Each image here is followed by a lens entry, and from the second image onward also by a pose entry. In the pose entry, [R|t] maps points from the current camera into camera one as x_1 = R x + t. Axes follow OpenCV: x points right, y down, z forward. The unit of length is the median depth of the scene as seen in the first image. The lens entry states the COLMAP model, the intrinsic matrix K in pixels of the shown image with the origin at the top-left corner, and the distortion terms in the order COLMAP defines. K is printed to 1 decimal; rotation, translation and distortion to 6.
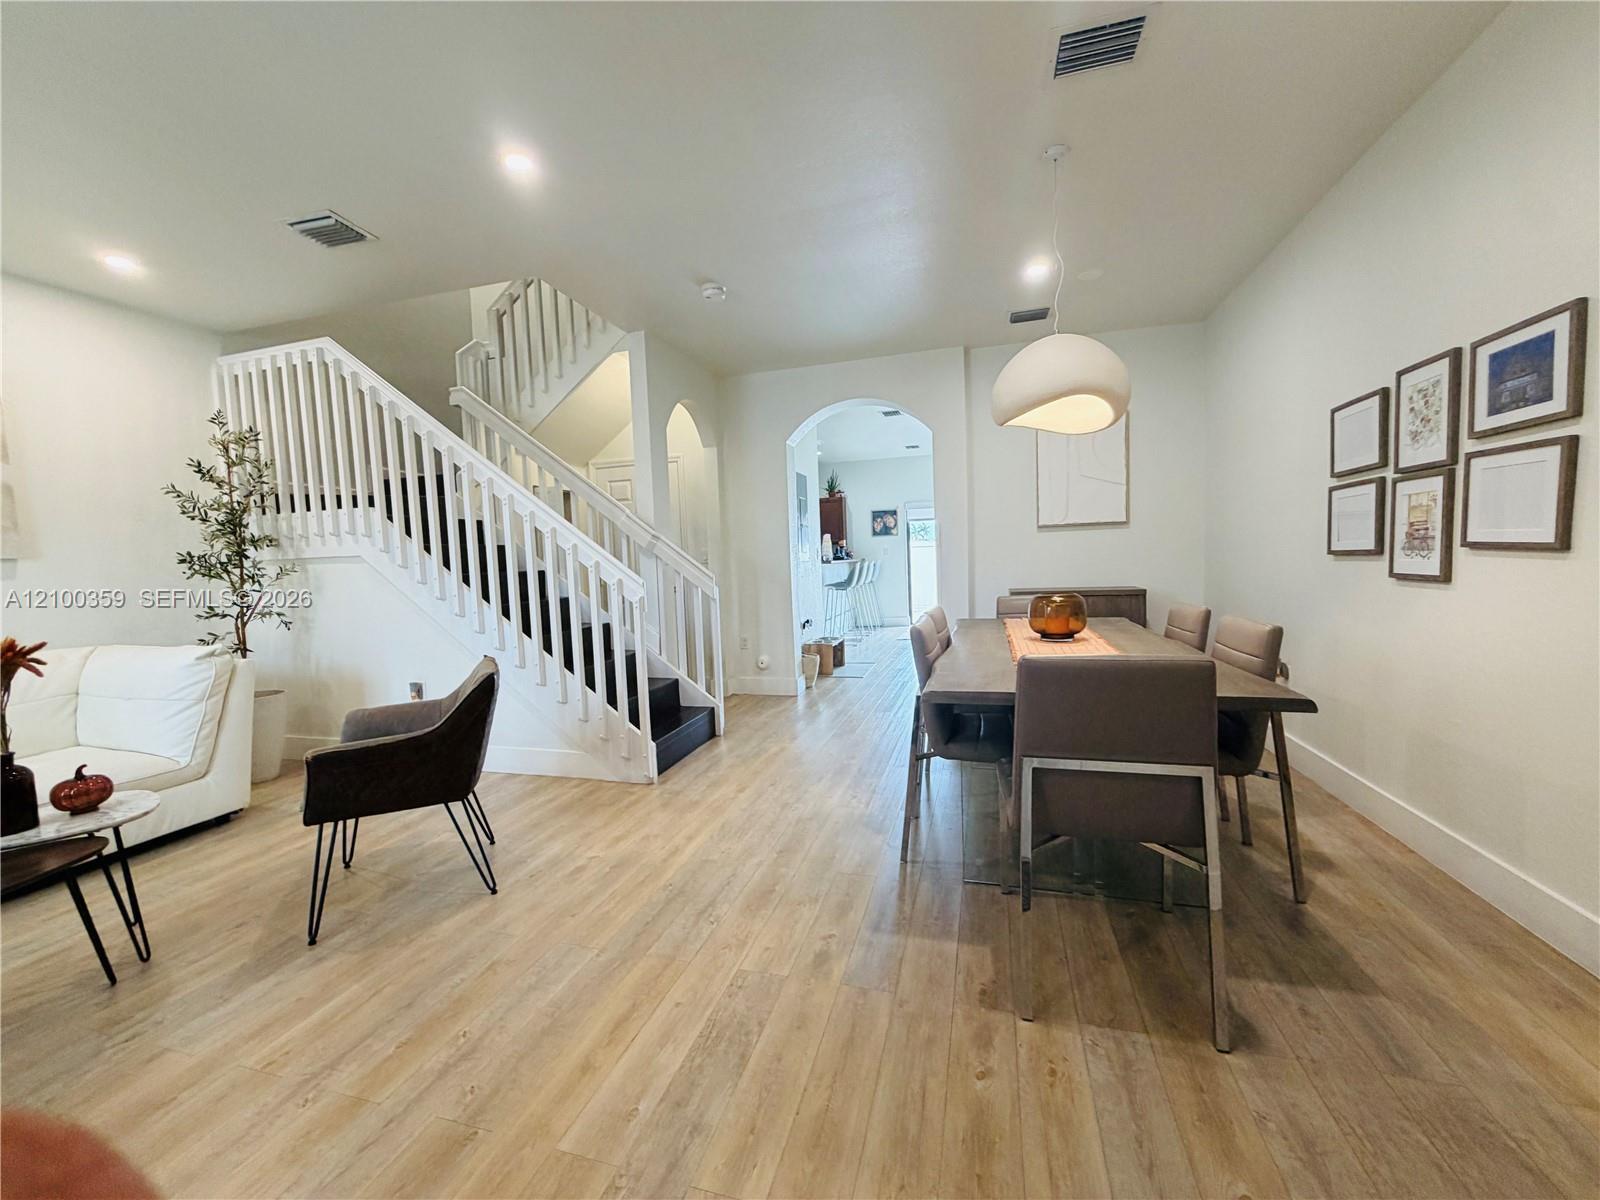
lens RADIAL K [[639.0, 0, 797.1], [0, 639.0, 598.1], [0, 0, 1]] dist [0.000394, 0.000915]
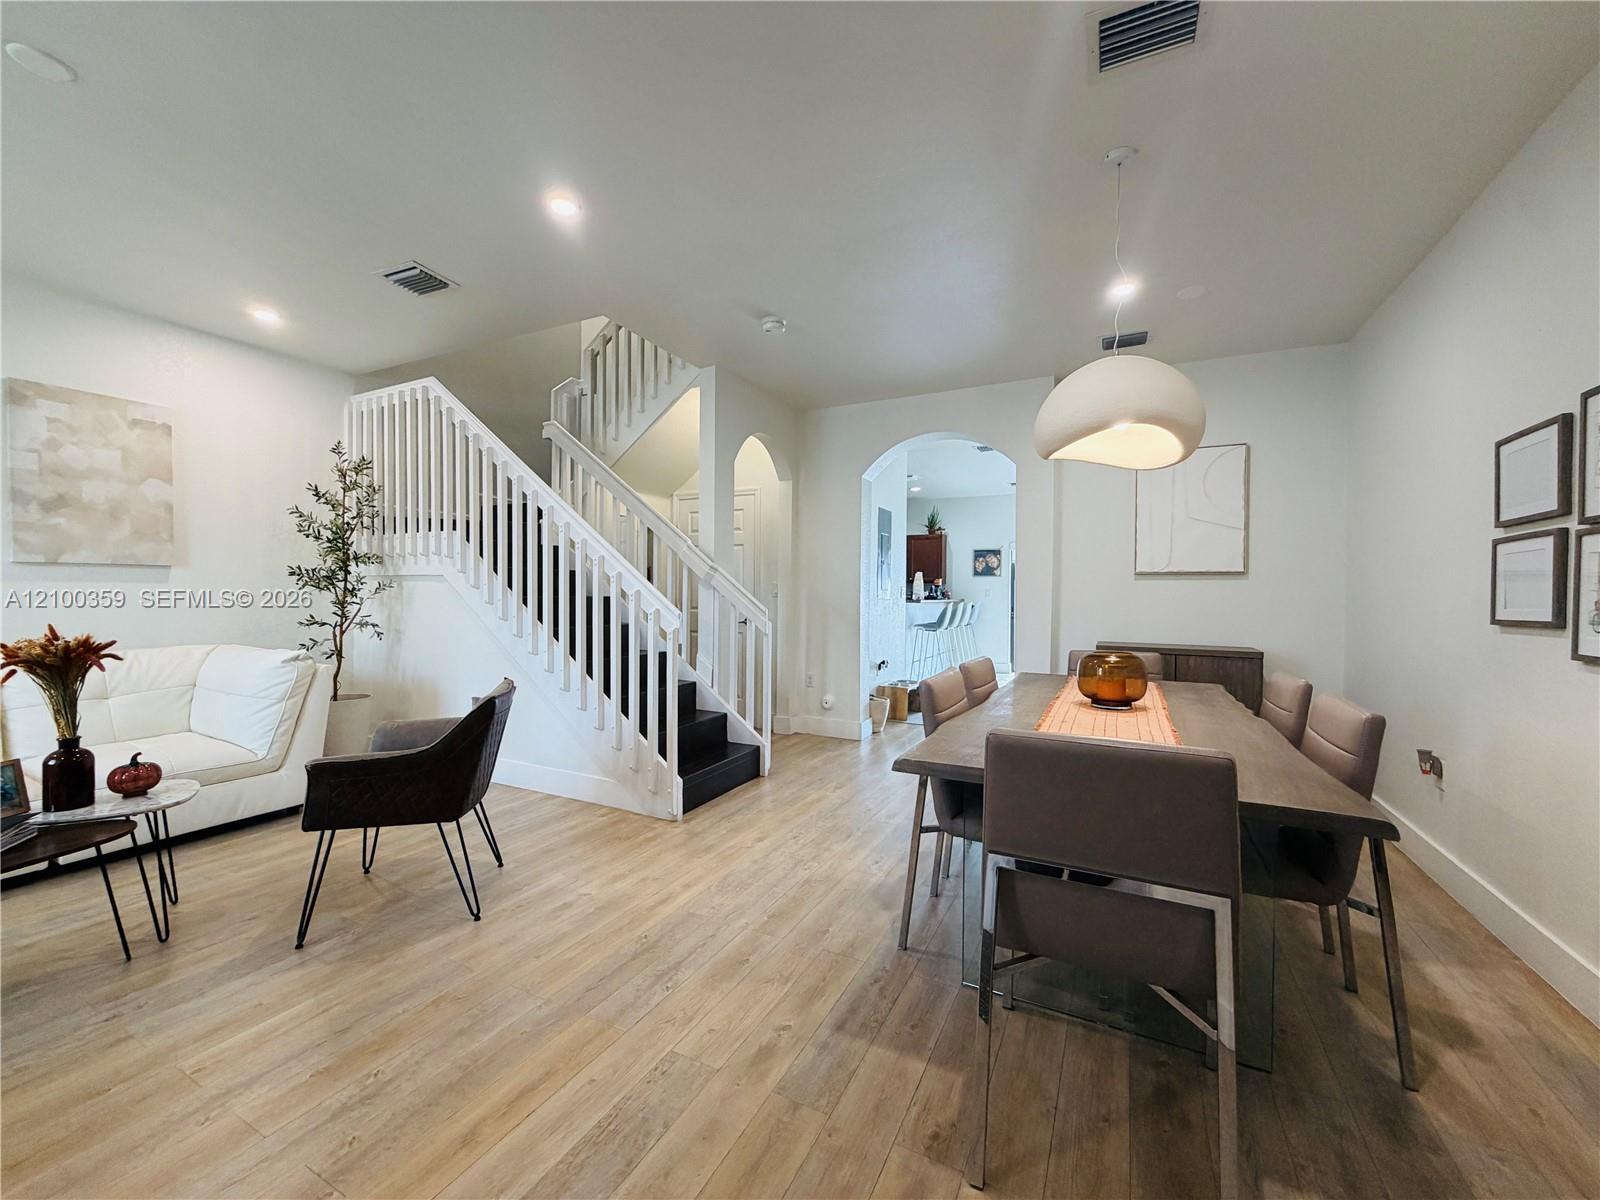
lens RADIAL K [[639.0, 0, 797.1], [0, 639.0, 598.1], [0, 0, 1]] dist [0.000394, 0.000915]
pose [[0.981345, 0.047848, -0.186205, 0.140672], [-0.057647, 0.997203, -0.047569, -0.014240], [0.183408, 0.057416, 0.981359, 0.071753]]
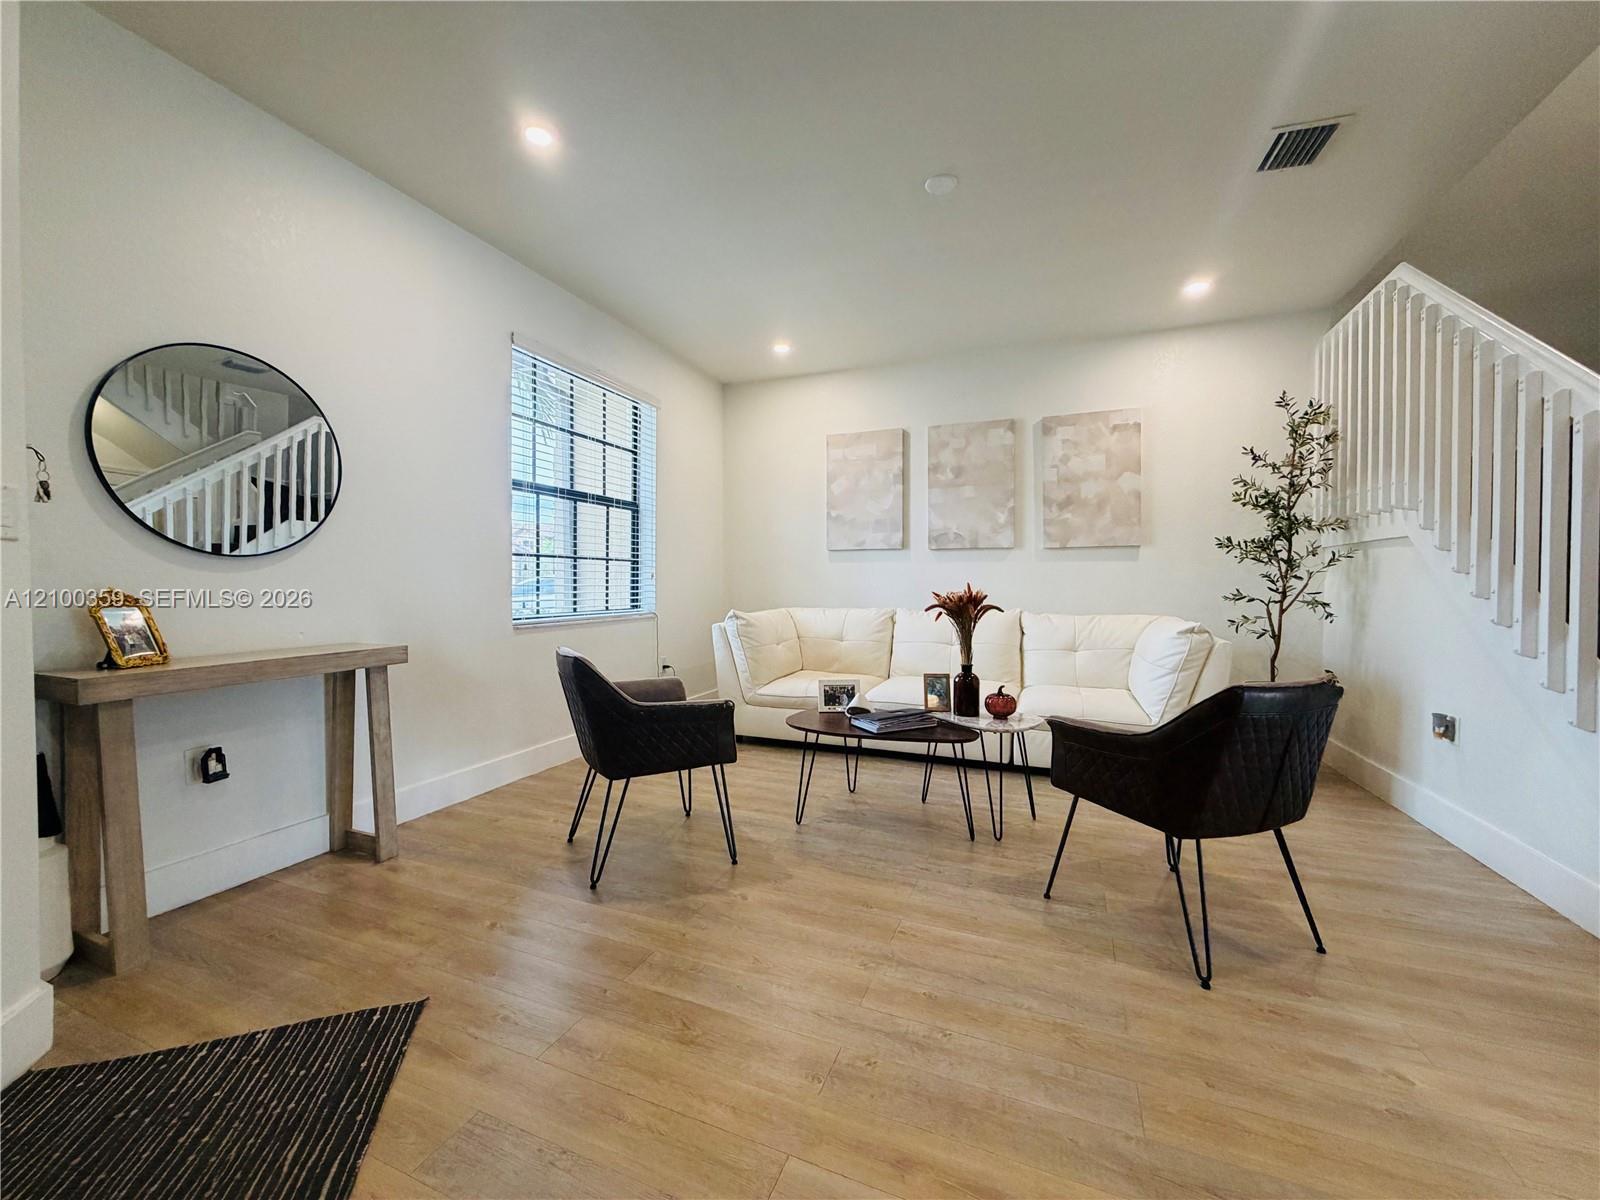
lens RADIAL K [[639.0, 0, 797.1], [0, 639.0, 598.1], [0, 0, 1]] dist [0.000394, 0.000915]
pose [[-0.104763, 0.059537, -0.992713, 0.215275], [-0.061415, 0.995914, 0.066210, 0.003499], [0.992599, 0.067904, -0.100679, 0.471869]]
